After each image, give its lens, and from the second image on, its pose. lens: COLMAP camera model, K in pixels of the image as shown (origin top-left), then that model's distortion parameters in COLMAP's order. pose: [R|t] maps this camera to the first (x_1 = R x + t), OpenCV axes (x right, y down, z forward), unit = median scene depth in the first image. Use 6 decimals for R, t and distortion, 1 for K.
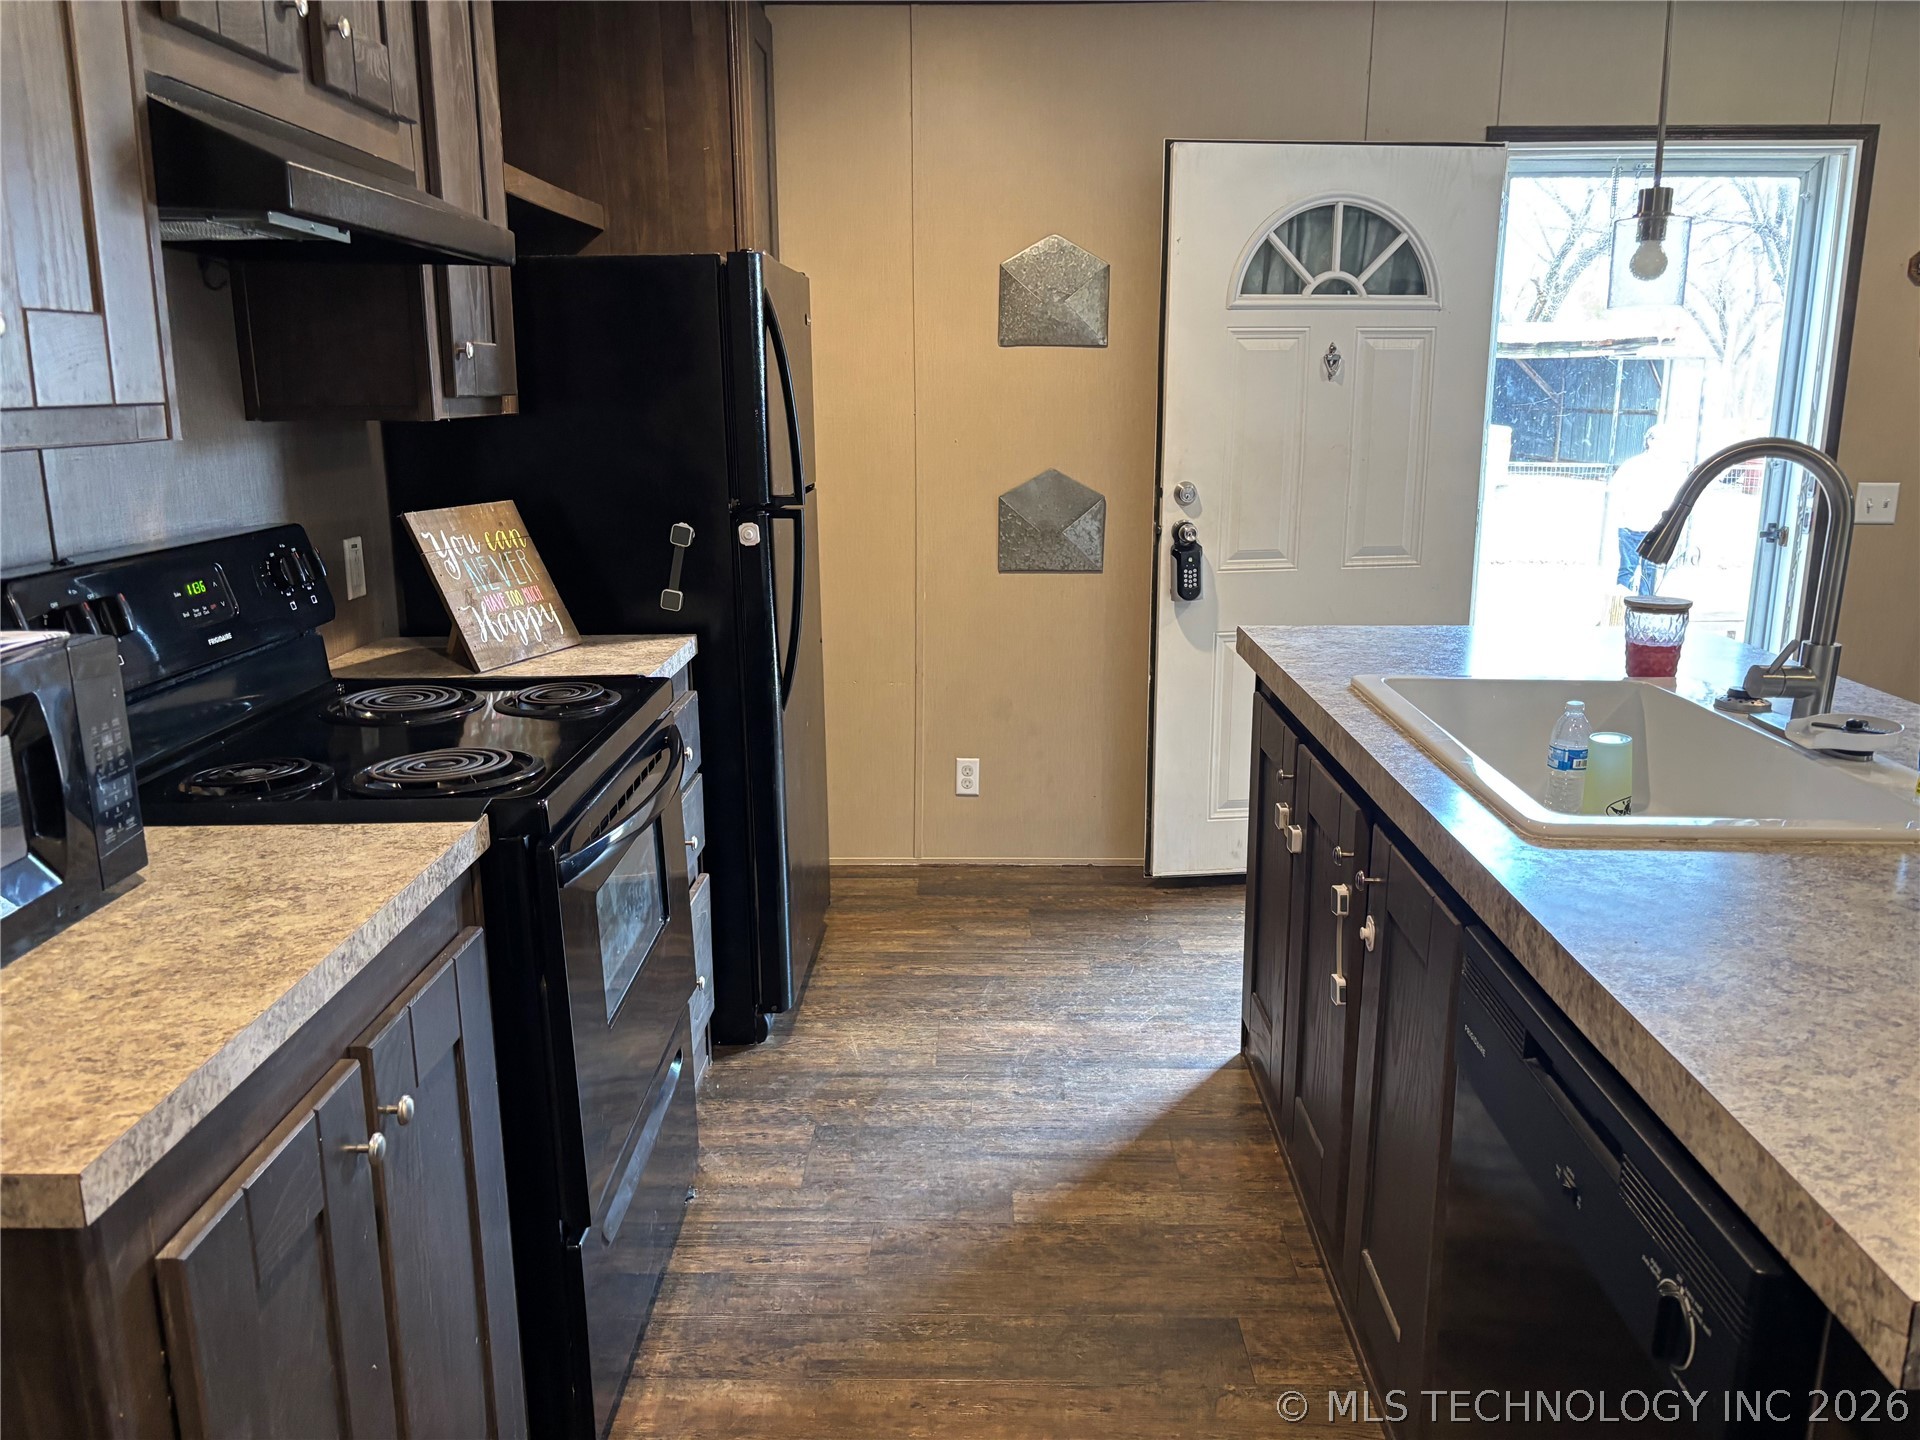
lens RADIAL K [[1436.5, 0, 969.9], [0, 1436.5, 703.8], [0, 0, 1]] dist [0.033904, -0.049299]
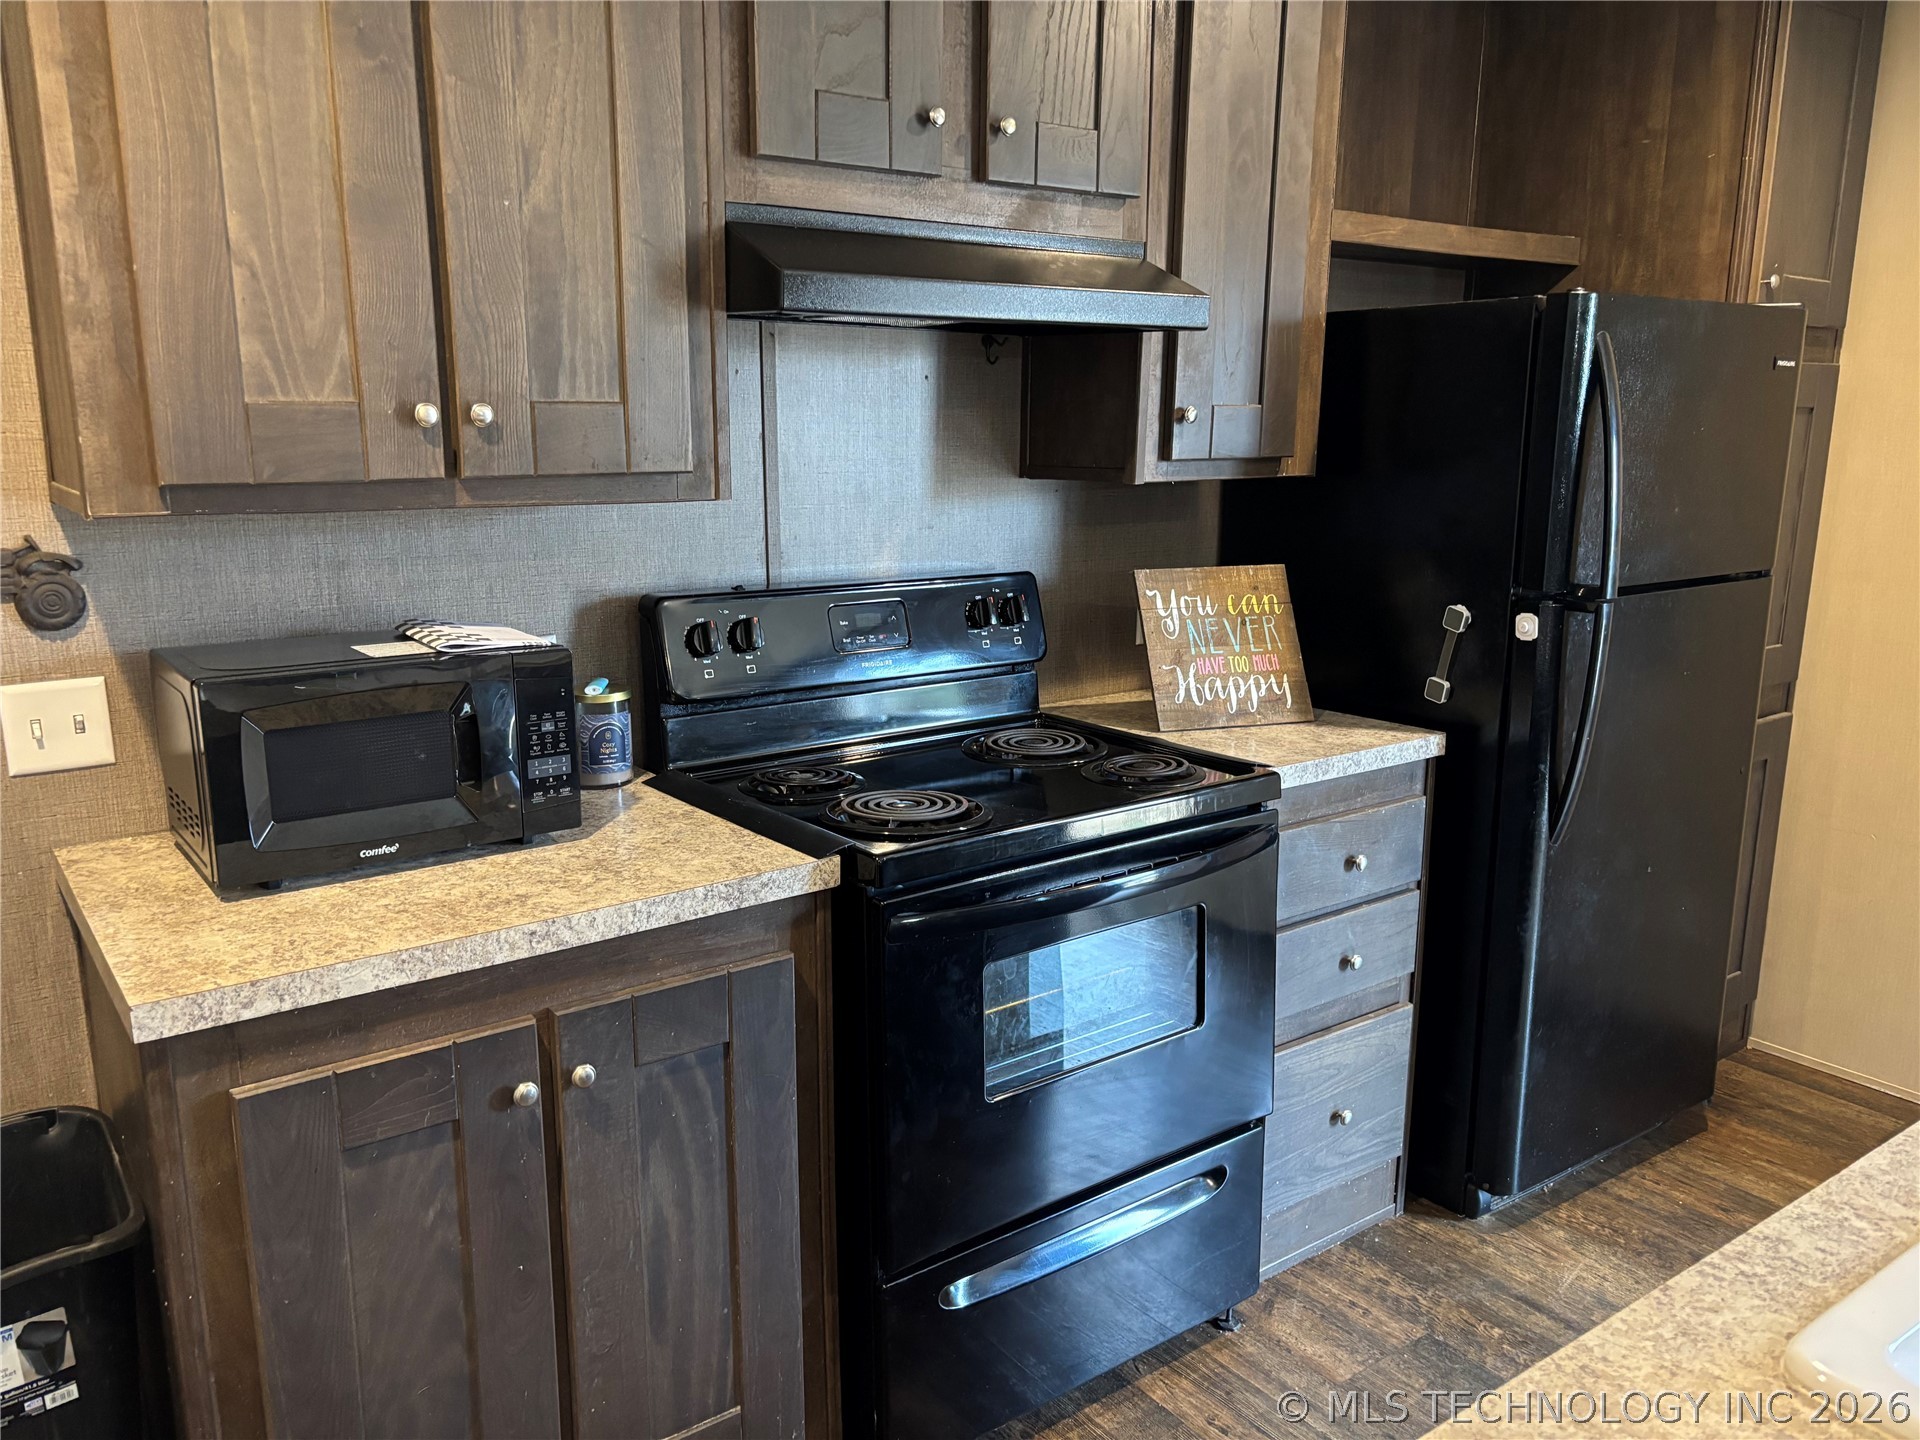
lens RADIAL K [[1436.5, 0, 964.3], [0, 1436.5, 736.5], [0, 0, 1]] dist [0.033904, -0.049299]
pose [[0.596710, 0.178607, -0.782327, 0.341680], [-0.177626, 0.980130, 0.088283, -0.077239], [0.782551, 0.086282, 0.616579, 0.251027]]
